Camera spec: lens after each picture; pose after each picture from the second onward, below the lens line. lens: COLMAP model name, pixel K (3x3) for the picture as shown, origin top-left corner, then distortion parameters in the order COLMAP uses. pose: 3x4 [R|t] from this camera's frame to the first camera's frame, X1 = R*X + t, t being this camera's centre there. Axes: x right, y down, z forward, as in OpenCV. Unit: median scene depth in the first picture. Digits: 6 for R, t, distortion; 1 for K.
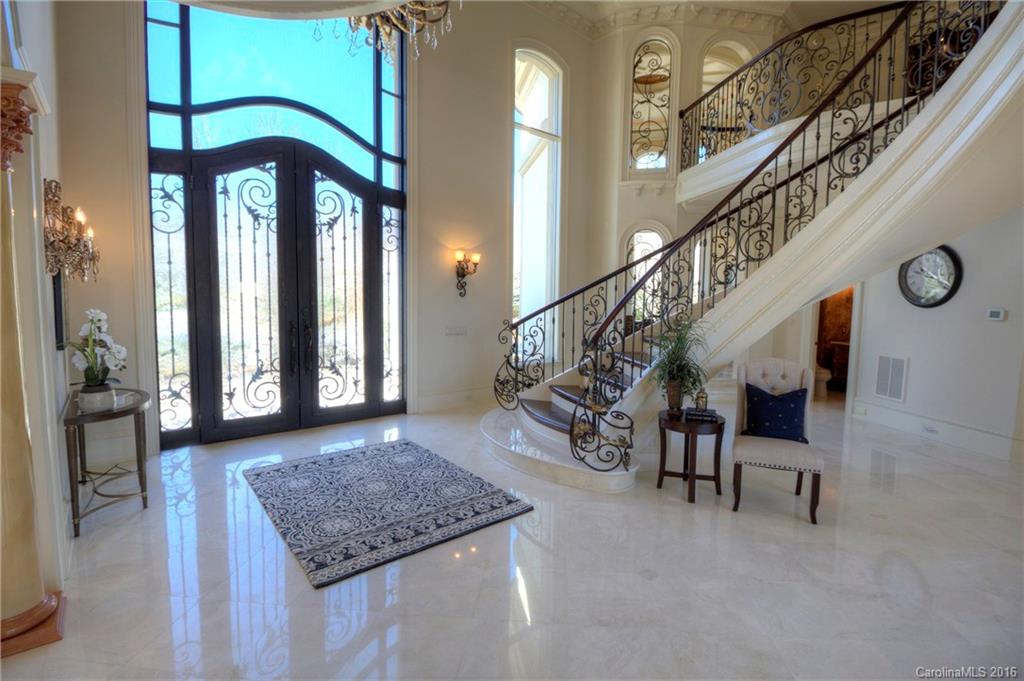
lens RADIAL K [[474.0, 0, 511.4], [0, 474.0, 335.0], [0, 0, 1]] dist [-0.015722, -0.000803]
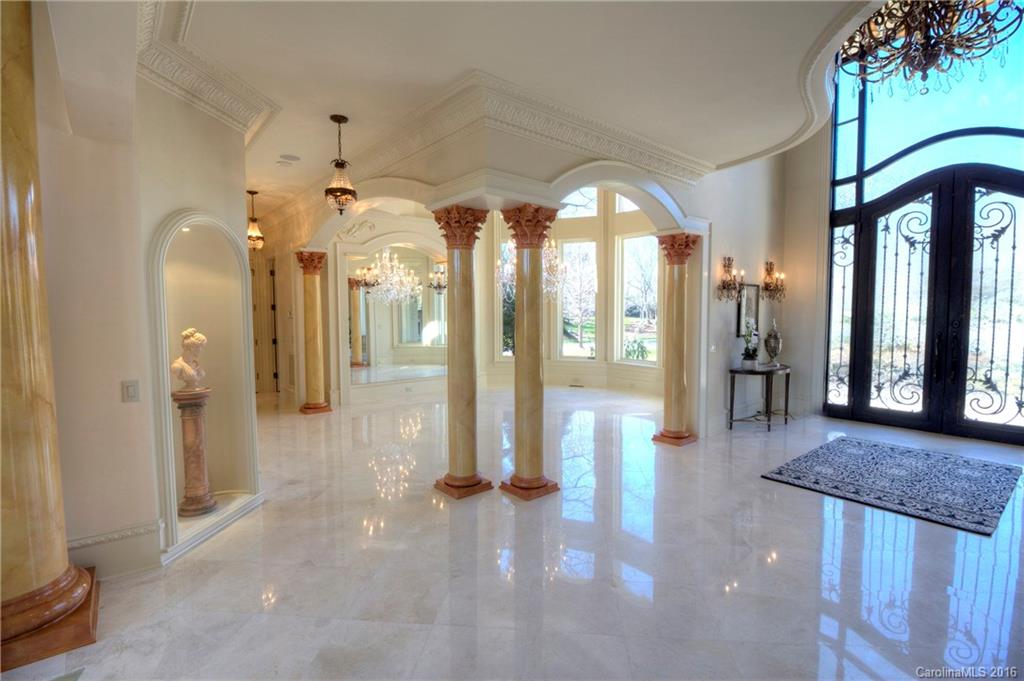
lens RADIAL K [[474.0, 0, 511.9], [0, 474.0, 341.3], [0, 0, 1]] dist [-0.015722, -0.000803]
pose [[-0.035115, 0.055444, -0.997844, 0.726342], [-0.071464, 0.995765, 0.057843, 0.000179], [0.996825, 0.073341, -0.031004, 0.048016]]
